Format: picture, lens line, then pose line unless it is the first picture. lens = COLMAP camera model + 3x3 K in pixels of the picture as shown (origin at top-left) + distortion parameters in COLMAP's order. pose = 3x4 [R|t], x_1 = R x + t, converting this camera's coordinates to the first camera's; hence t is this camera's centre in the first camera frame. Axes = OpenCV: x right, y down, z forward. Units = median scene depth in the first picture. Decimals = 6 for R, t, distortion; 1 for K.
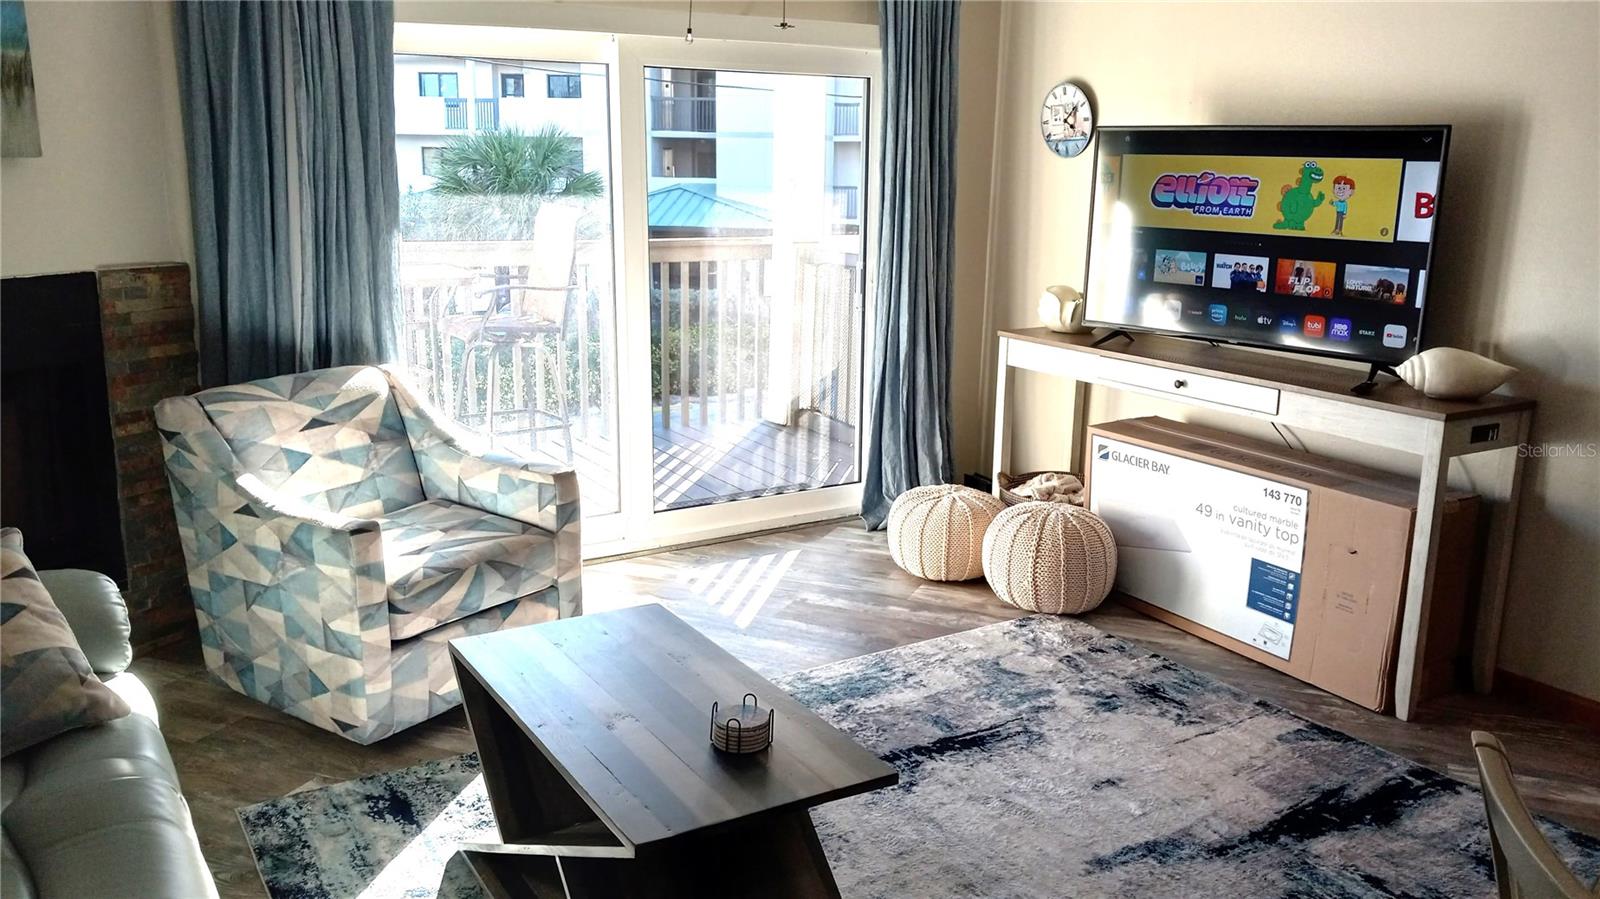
lens RADIAL K [[1262.2, 0, 800.0], [0, 1262.2, 449.5], [0, 0, 1]] dist [0.095709, -0.230705]
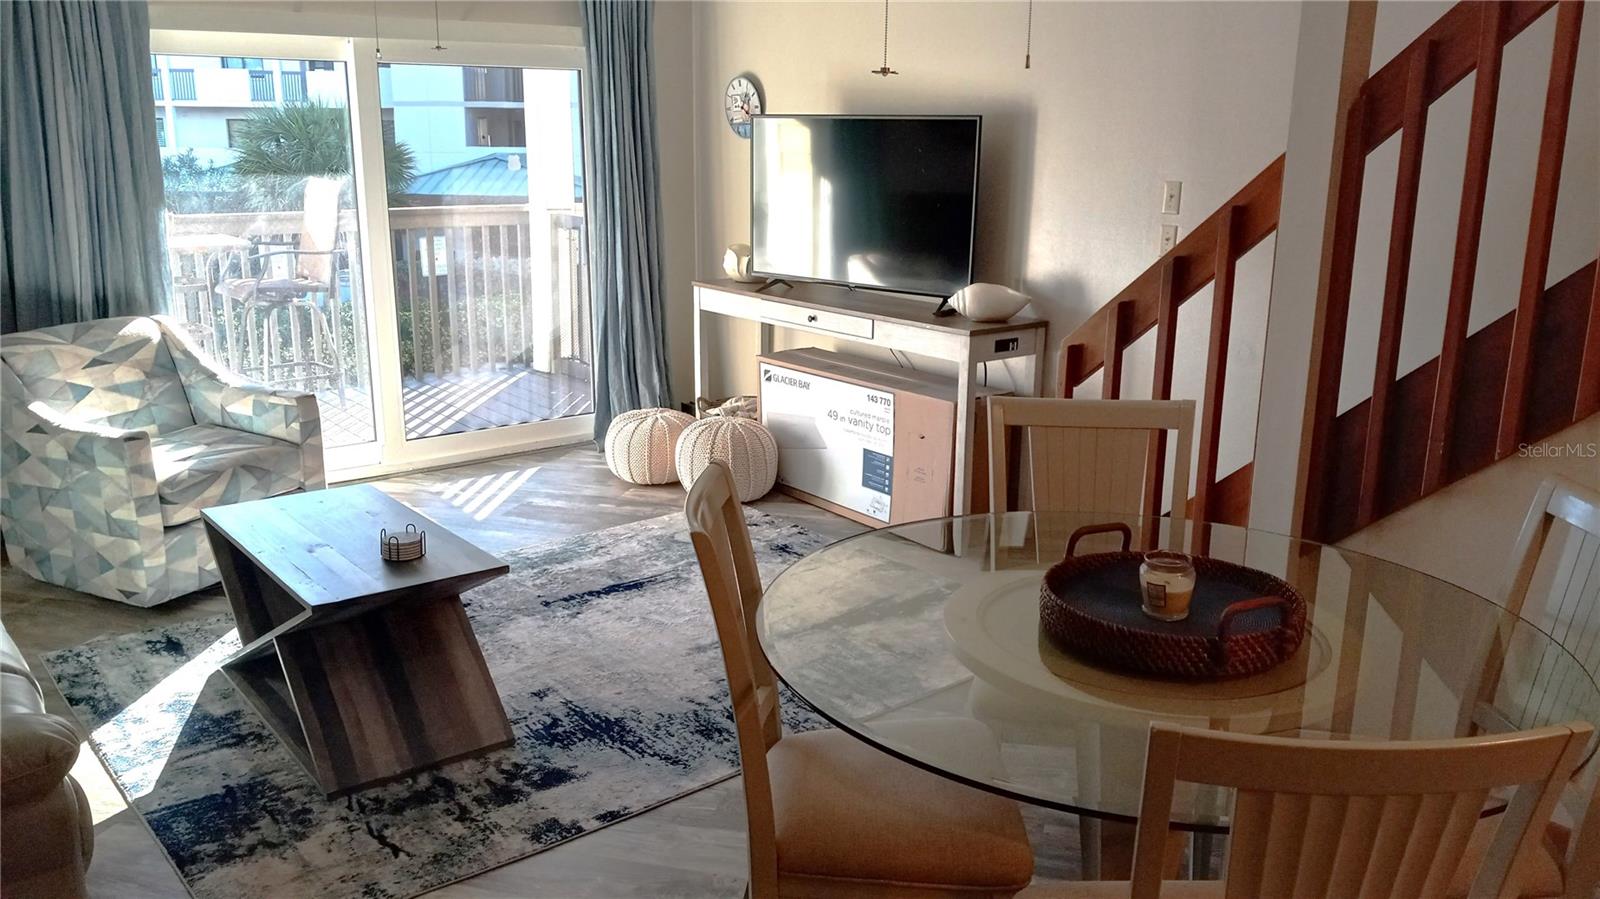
lens RADIAL K [[1250.7, 0, 800.0], [0, 1250.7, 449.5], [0, 0, 1]] dist [0.059851, -0.067379]
pose [[0.991674, -0.035929, 0.123659, 0.135948], [0.032737, 0.999079, 0.027749, 0.050671], [-0.124542, -0.023470, 0.991937, -0.289872]]
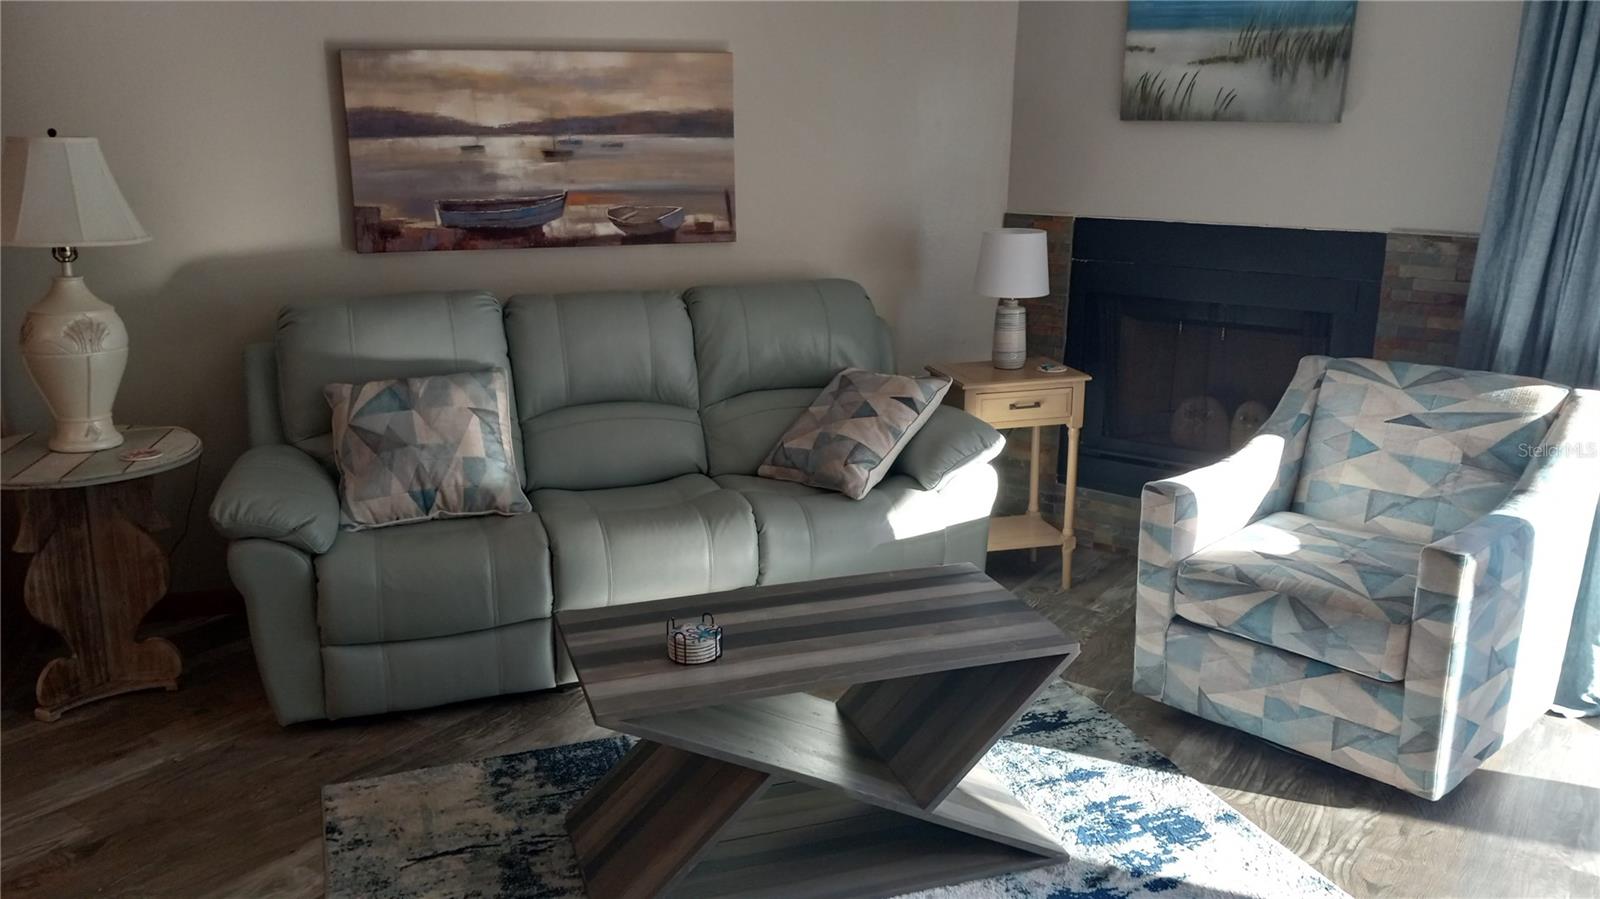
lens RADIAL K [[1262.2, 0, 800.0], [0, 1262.2, 449.5], [0, 0, 1]] dist [0.095709, -0.230705]
pose [[-0.206668, 0.238173, -0.948979, 0.556130], [-0.217447, 0.934481, 0.281890, -0.158357], [0.953942, 0.264610, -0.141337, 0.711341]]
